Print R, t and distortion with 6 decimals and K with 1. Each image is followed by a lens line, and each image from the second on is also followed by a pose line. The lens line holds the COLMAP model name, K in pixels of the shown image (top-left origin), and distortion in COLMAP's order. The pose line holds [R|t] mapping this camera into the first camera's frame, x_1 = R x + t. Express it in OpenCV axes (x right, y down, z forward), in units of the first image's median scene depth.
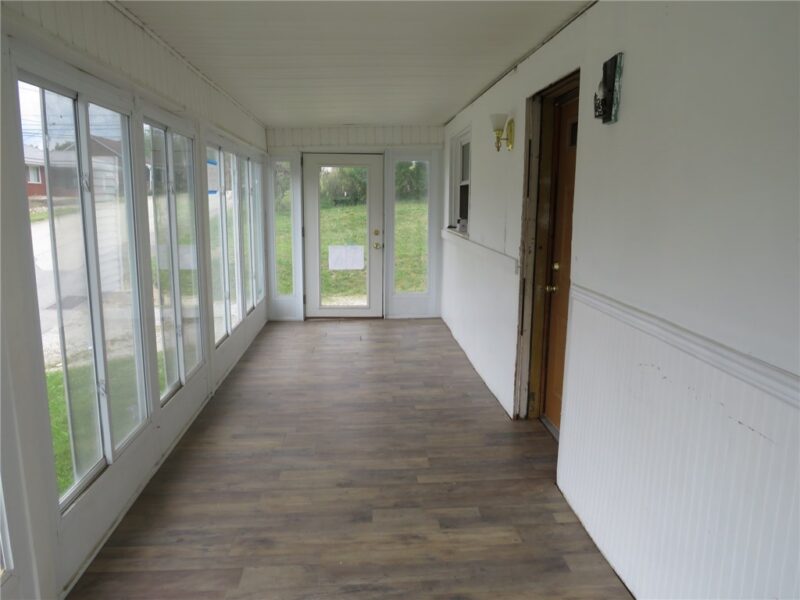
lens RADIAL K [[569.8, 0, 400.0], [0, 569.8, 300.0], [0, 0, 1]] dist [0.000670, 0.000737]
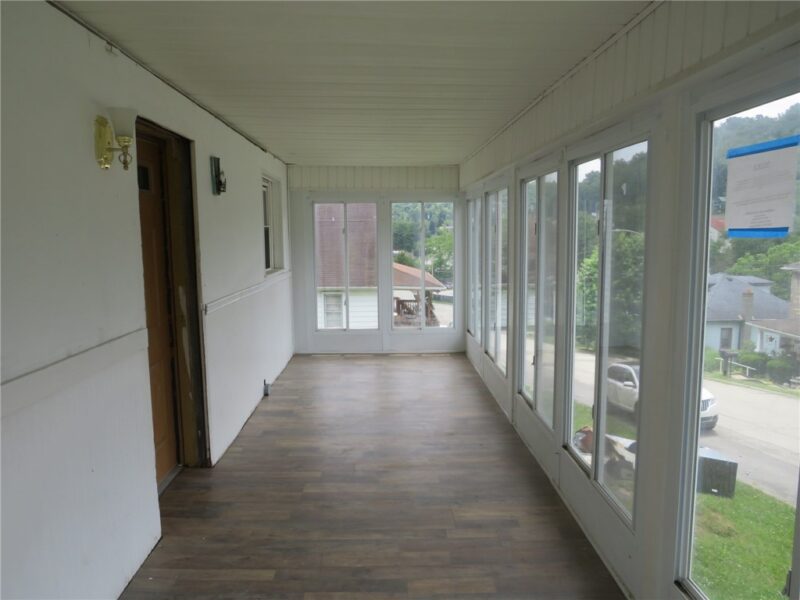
lens RADIAL K [[569.8, 0, 400.0], [0, 569.8, 300.0], [0, 0, 1]] dist [0.000670, 0.000737]
pose [[-0.998887, -0.005555, 0.046829, -0.163964], [0.008560, 0.955179, 0.295905, -0.337200], [-0.046374, 0.295977, -0.954069, 1.771786]]
